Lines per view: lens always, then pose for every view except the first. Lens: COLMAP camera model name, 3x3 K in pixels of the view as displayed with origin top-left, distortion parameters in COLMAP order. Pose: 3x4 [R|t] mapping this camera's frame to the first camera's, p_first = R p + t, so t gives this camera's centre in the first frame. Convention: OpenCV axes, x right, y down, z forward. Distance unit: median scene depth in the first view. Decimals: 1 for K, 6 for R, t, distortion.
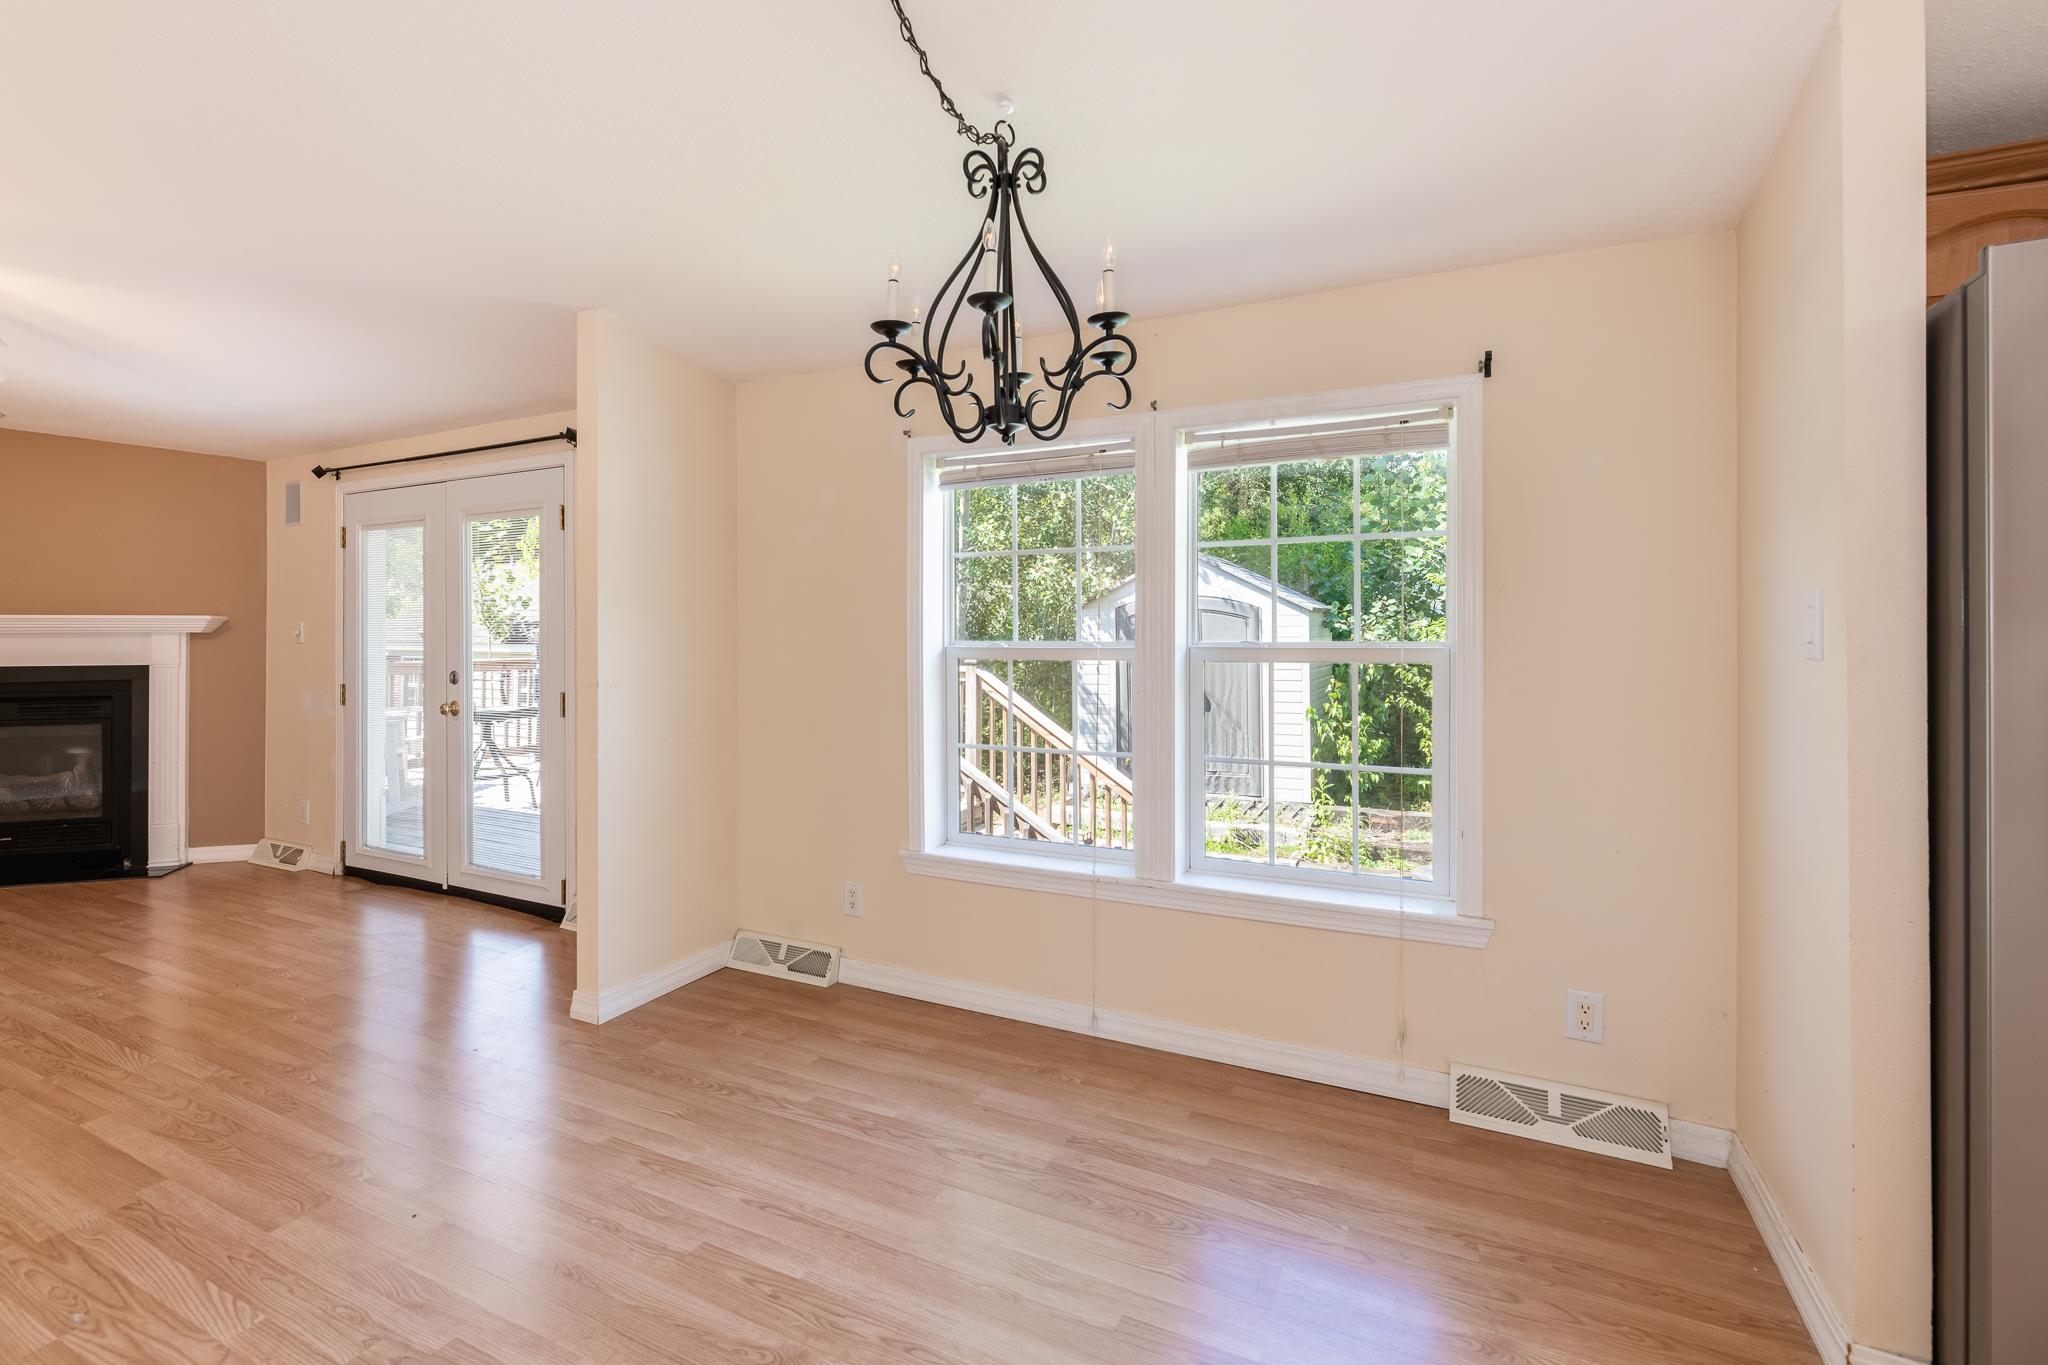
lens RADIAL K [[905.5, 0, 1017.9], [0, 905.5, 615.5], [0, 0, 1]] dist [0.008090, -0.000283]
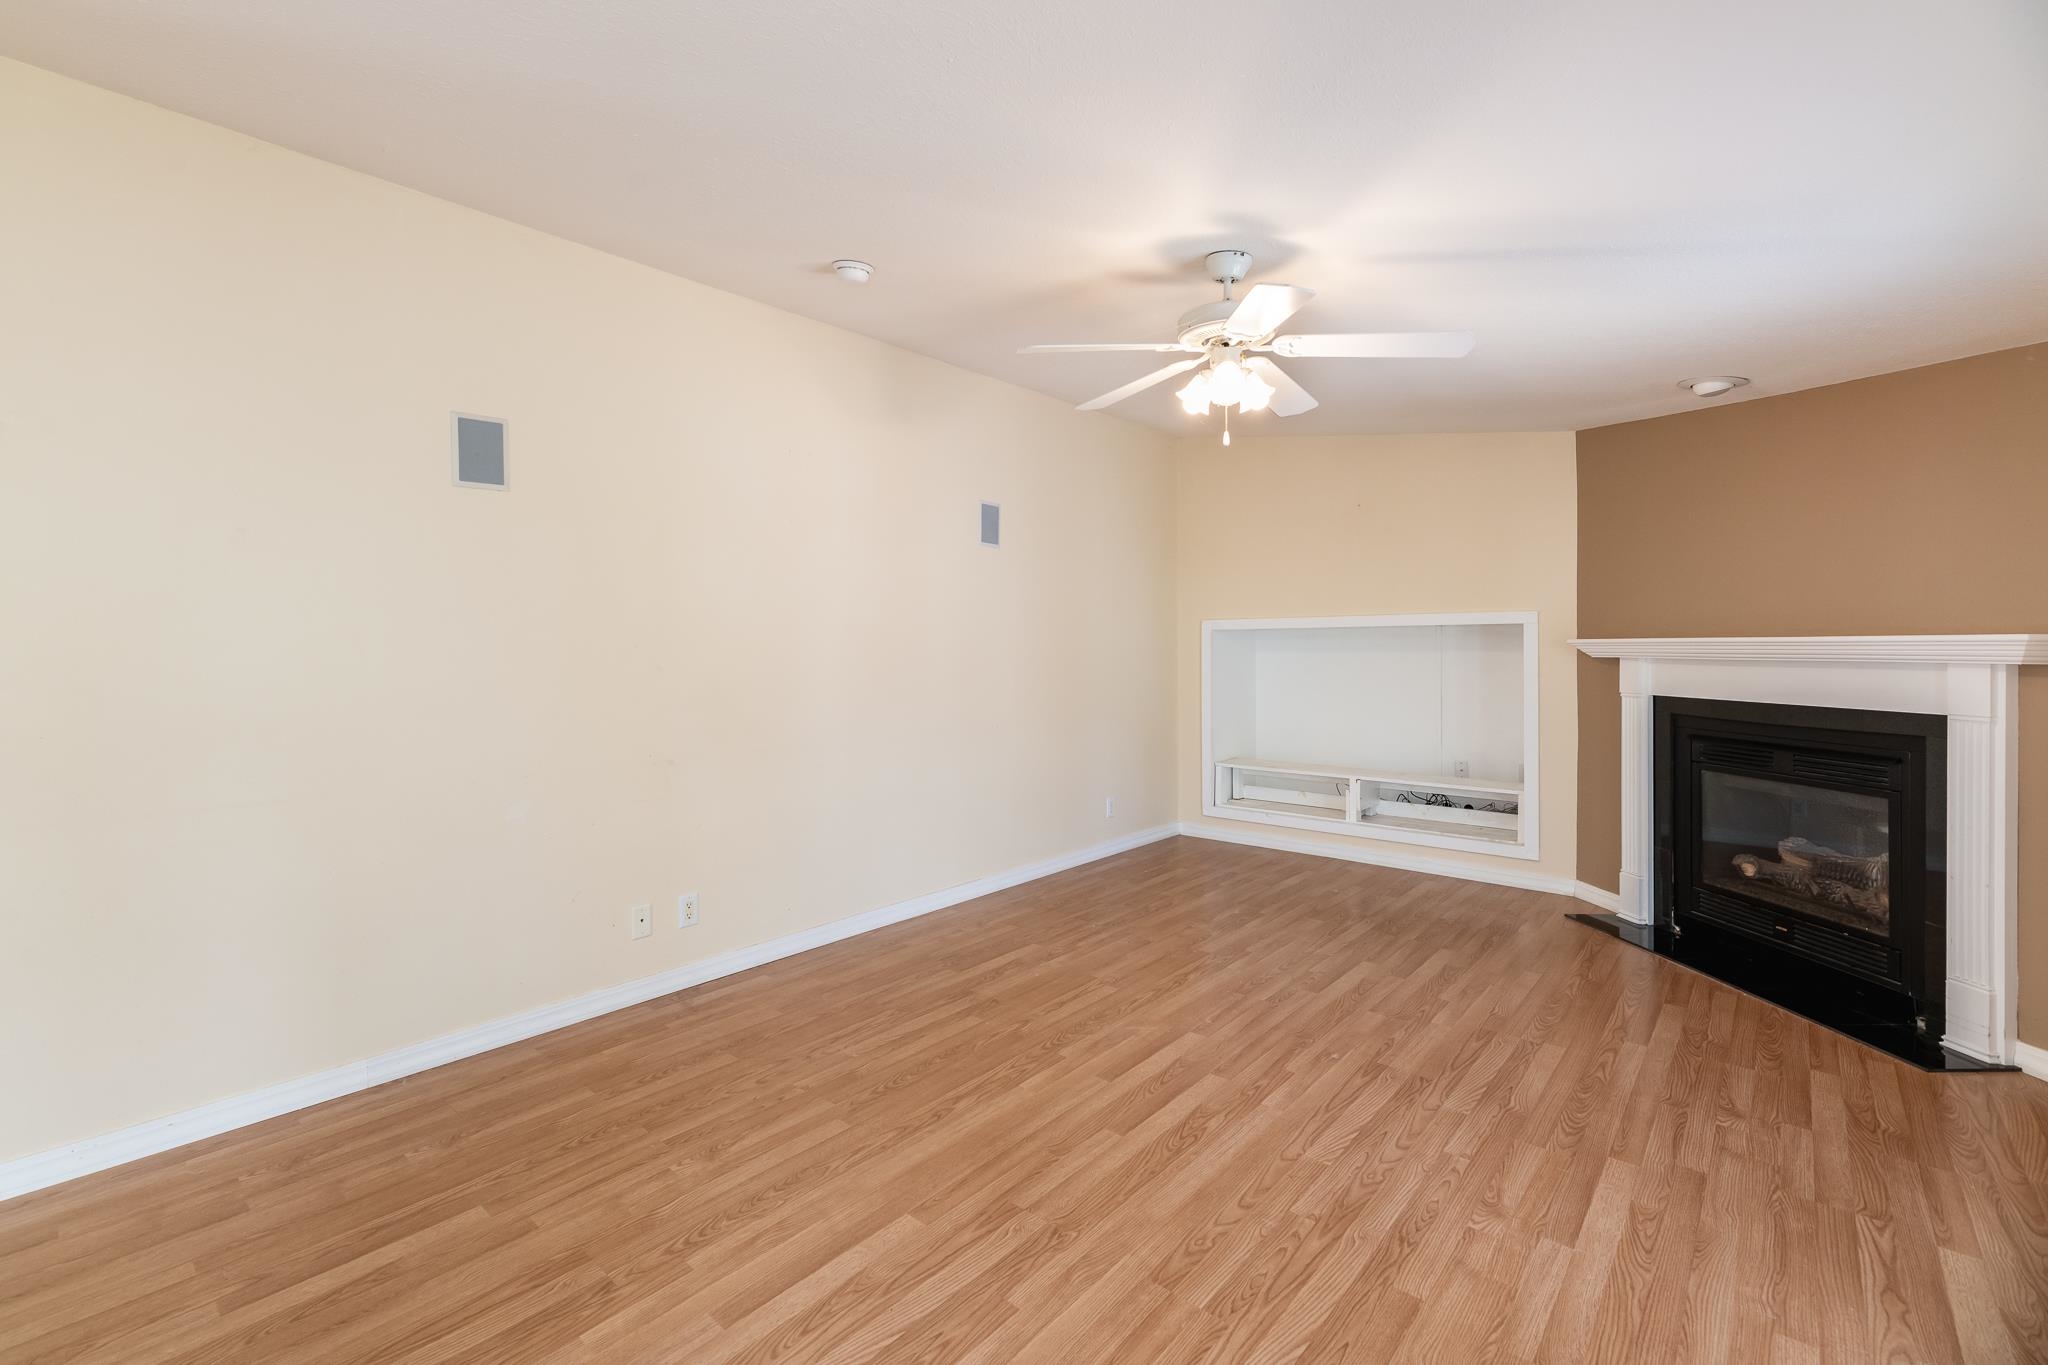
lens RADIAL K [[905.5, 0, 1017.9], [0, 905.5, 615.5], [0, 0, 1]] dist [0.008090, -0.000283]
pose [[-0.250791, -0.031780, -0.967519, -0.334904], [0.000278, 0.999459, -0.032901, 0.011791], [0.968041, -0.008520, -0.250647, 0.973448]]
